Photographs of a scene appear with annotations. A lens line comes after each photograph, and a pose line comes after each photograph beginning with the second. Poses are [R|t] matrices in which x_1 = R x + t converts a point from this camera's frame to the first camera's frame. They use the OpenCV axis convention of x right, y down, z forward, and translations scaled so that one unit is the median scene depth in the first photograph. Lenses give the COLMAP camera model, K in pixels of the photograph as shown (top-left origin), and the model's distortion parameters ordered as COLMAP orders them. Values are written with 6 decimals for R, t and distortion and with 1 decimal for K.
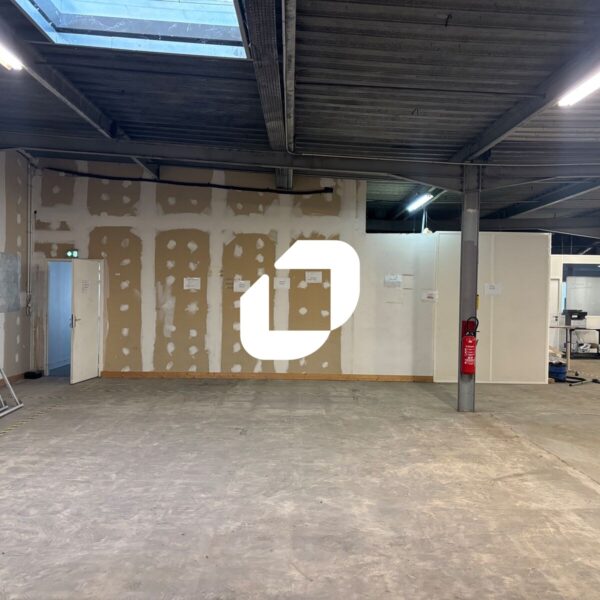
lens RADIAL K [[588.4, 0, 300.0], [0, 588.4, 300.0], [0, 0, 1]] dist [0.051026, -0.053052]
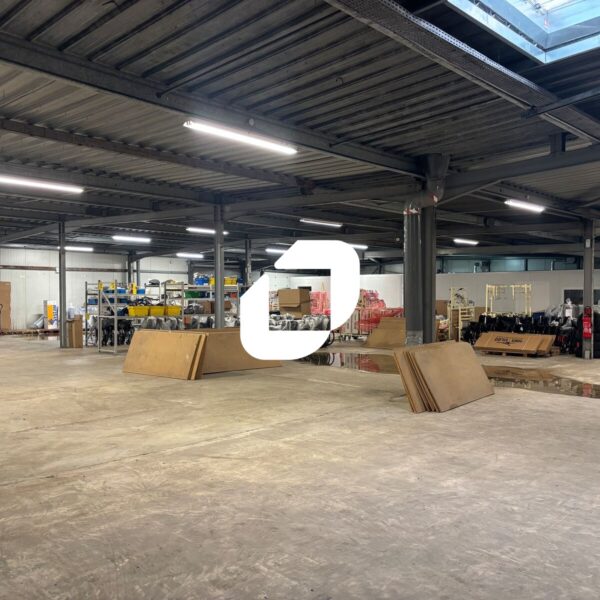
lens RADIAL K [[588.4, 0, 300.0], [0, 588.4, 300.0], [0, 0, 1]] dist [0.051026, -0.053052]
pose [[-0.705615, -0.022362, 0.708243, -0.475743], [-0.002521, 0.999575, 0.029049, -0.026662], [-0.708591, 0.018712, -0.705371, 1.547333]]
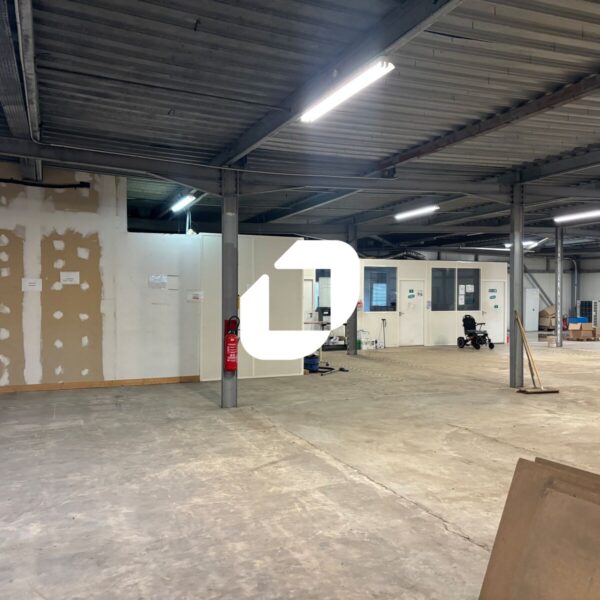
lens RADIAL K [[588.4, 0, 300.0], [0, 588.4, 300.0], [0, 0, 1]] dist [0.051026, -0.053052]
pose [[0.926837, -0.017785, 0.375042, 0.017371], [0.018279, 0.999830, 0.002239, 0.000631], [-0.375018, 0.004780, 0.927005, -0.005106]]
